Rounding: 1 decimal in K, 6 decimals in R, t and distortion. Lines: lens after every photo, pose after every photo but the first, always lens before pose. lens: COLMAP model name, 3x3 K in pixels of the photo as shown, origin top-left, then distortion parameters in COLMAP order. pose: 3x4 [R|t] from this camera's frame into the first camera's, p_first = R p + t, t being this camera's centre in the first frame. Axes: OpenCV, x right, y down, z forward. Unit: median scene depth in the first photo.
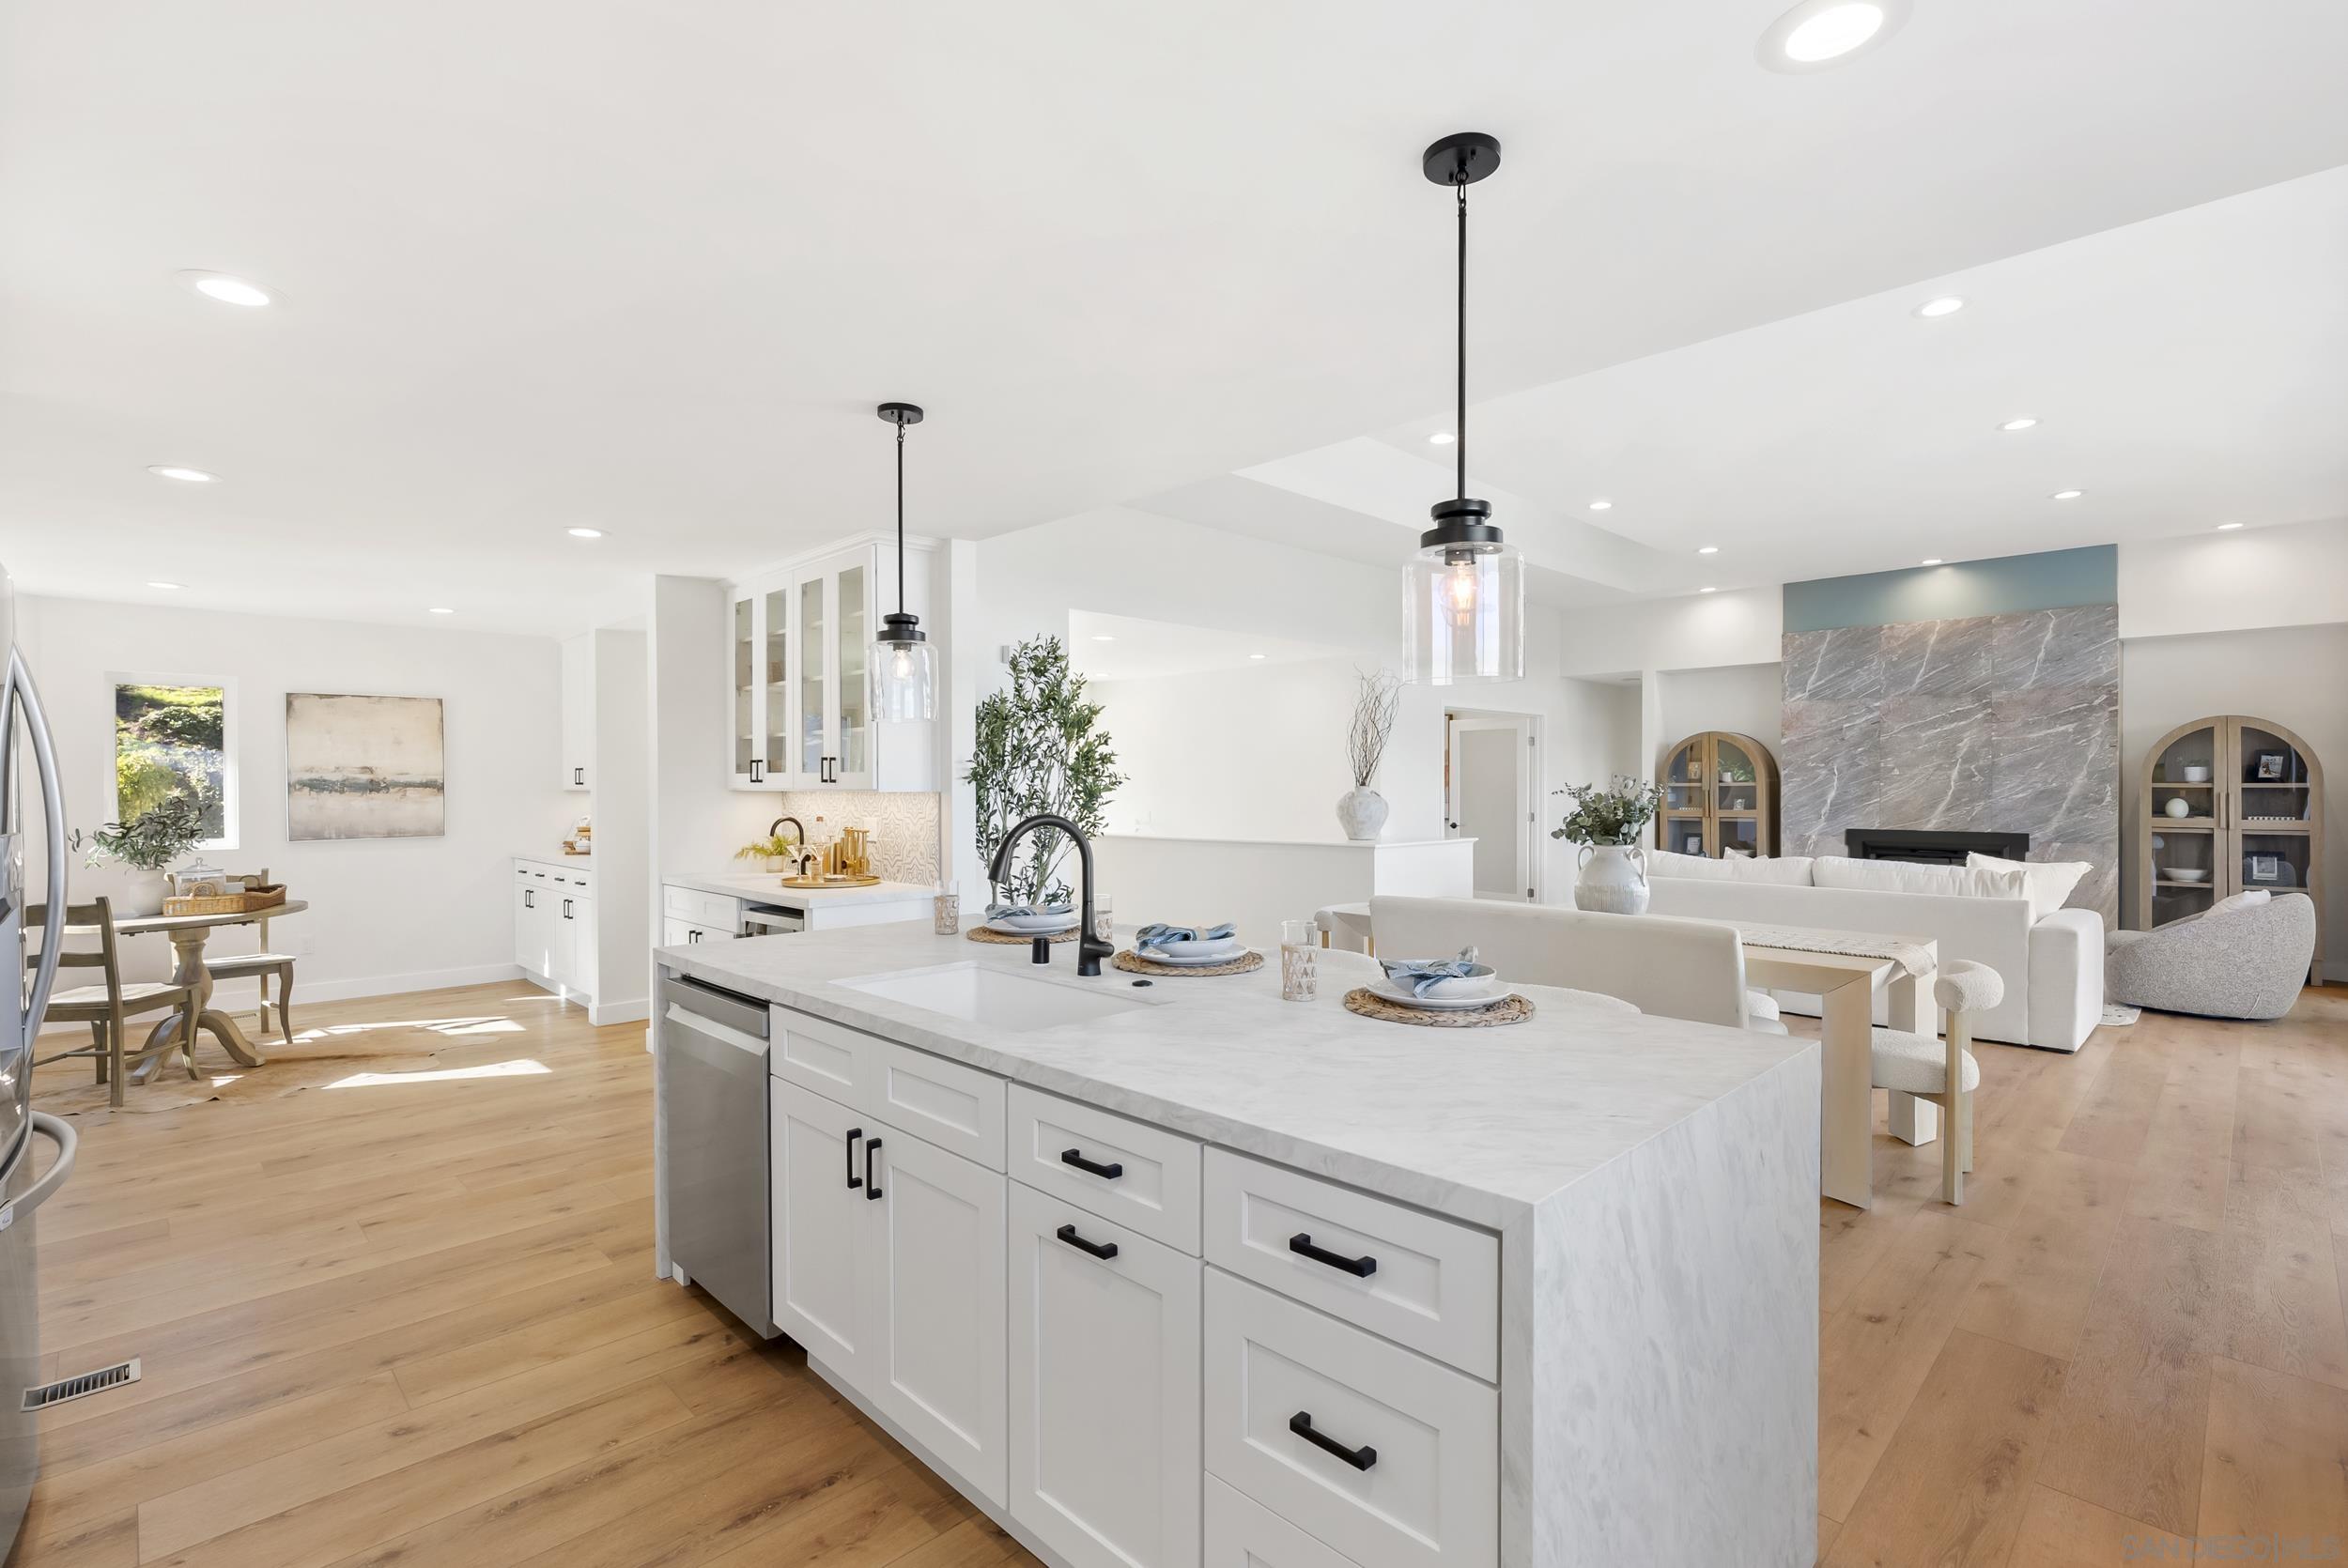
lens RADIAL K [[1075.7, 0, 1186.6], [0, 1075.7, 783.8], [0, 0, 1]] dist [-0.004189, -0.001352]
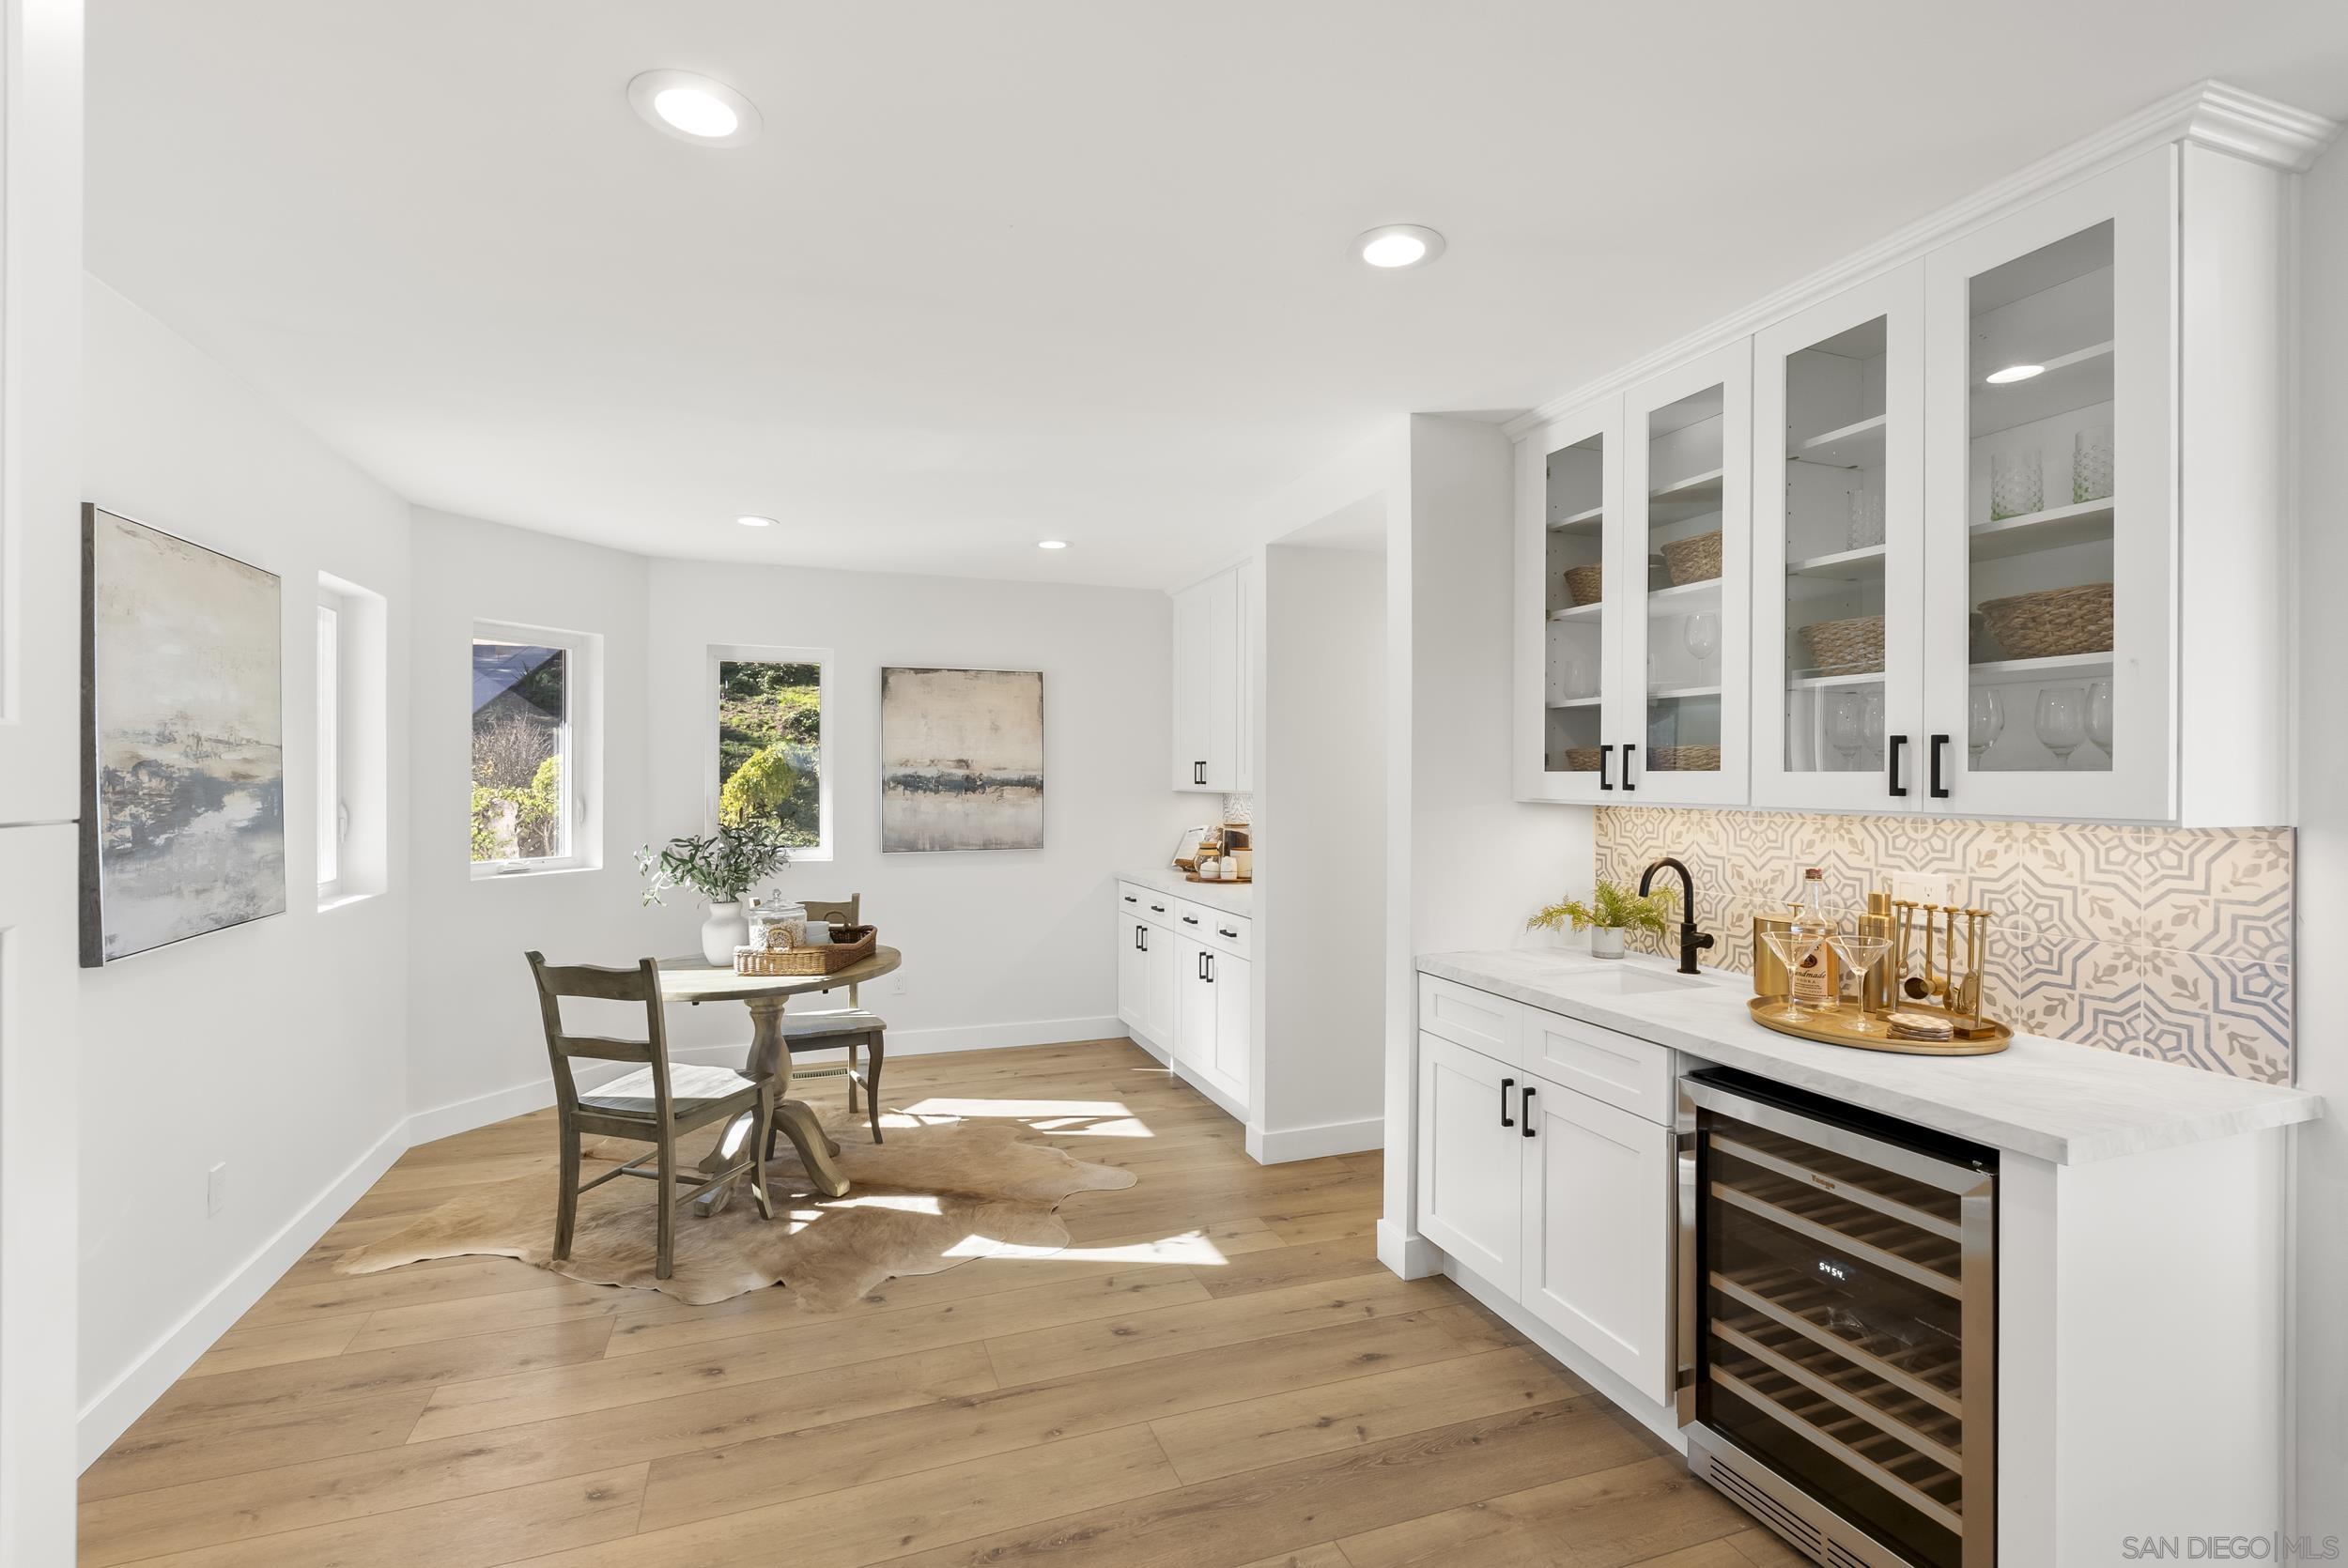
lens RADIAL K [[1075.7, 0, 1172.7], [0, 1075.7, 764.3], [0, 0, 1]] dist [-0.004189, -0.001352]
pose [[0.905855, 0.002063, -0.423582, -0.302099], [-0.007889, 0.999897, -0.012002, -0.004348], [0.423514, 0.014214, 0.905778, 0.364685]]
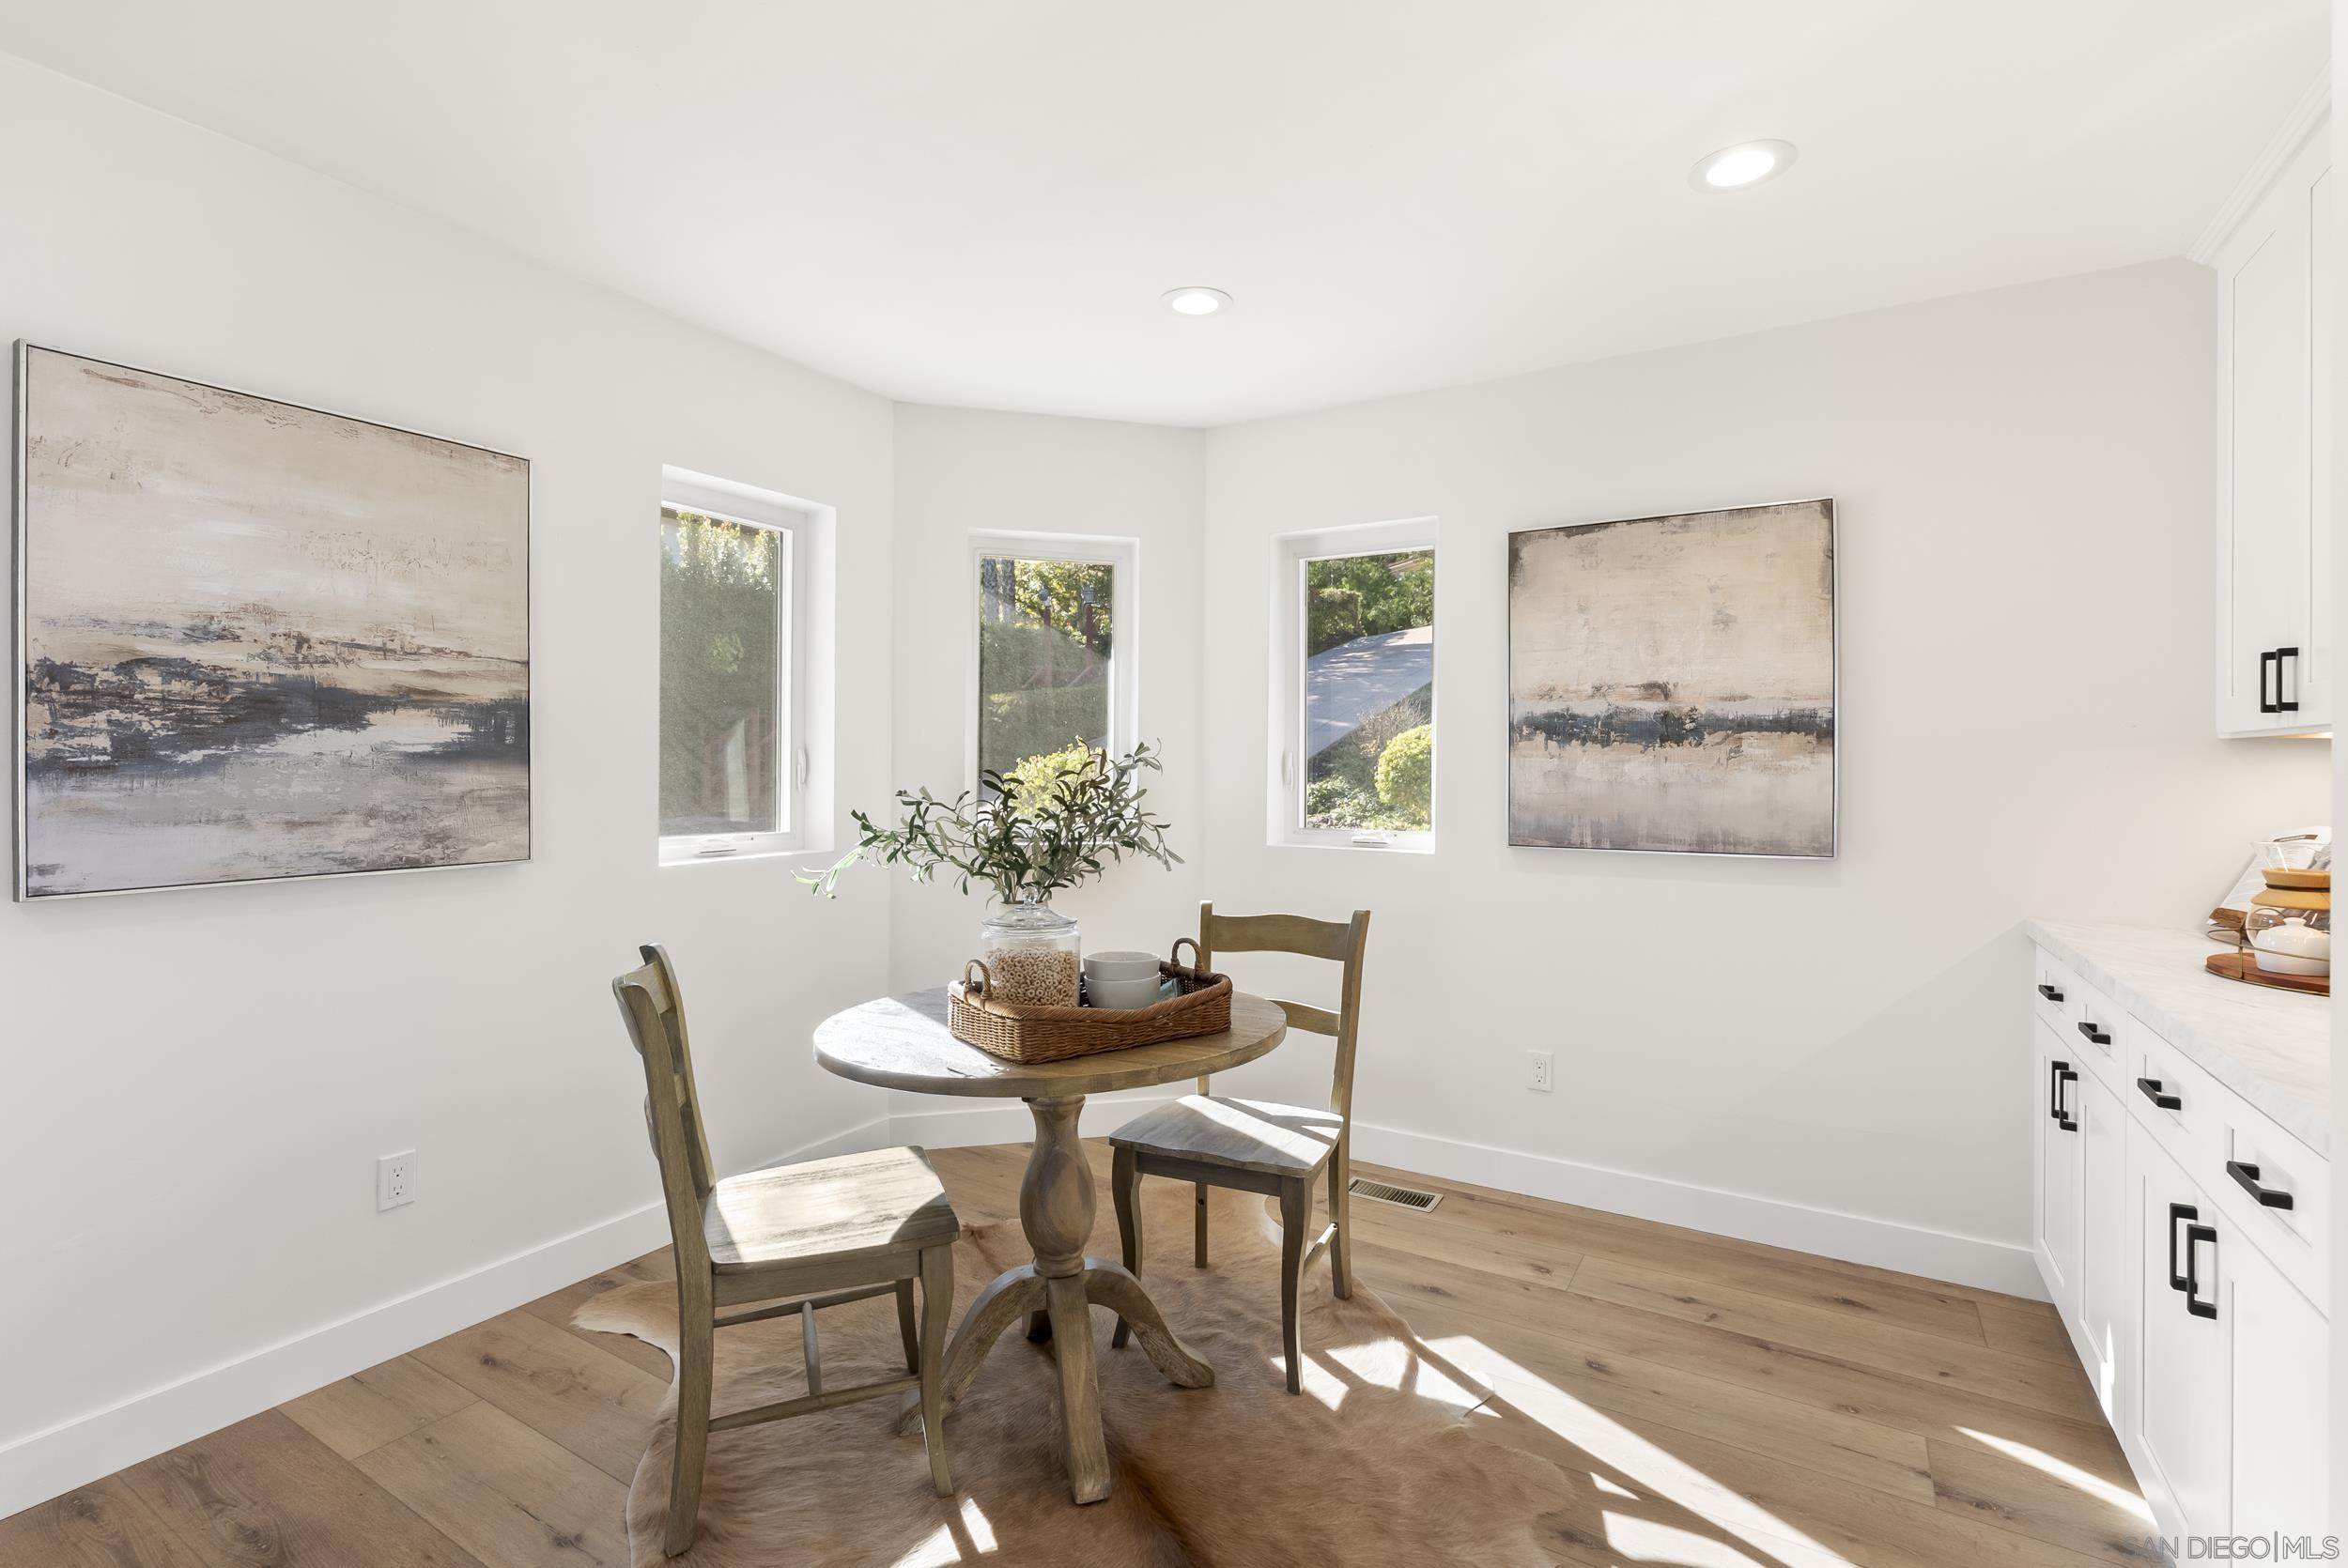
lens RADIAL K [[1075.7, 0, 1166.9], [0, 1075.7, 759.2], [0, 0, 1]] dist [-0.004189, -0.001352]
pose [[0.235753, -0.000312, -0.971813, -0.411079], [-0.010570, 0.999940, -0.002885, 0.018295], [0.971755, 0.010952, 0.235736, 0.739455]]
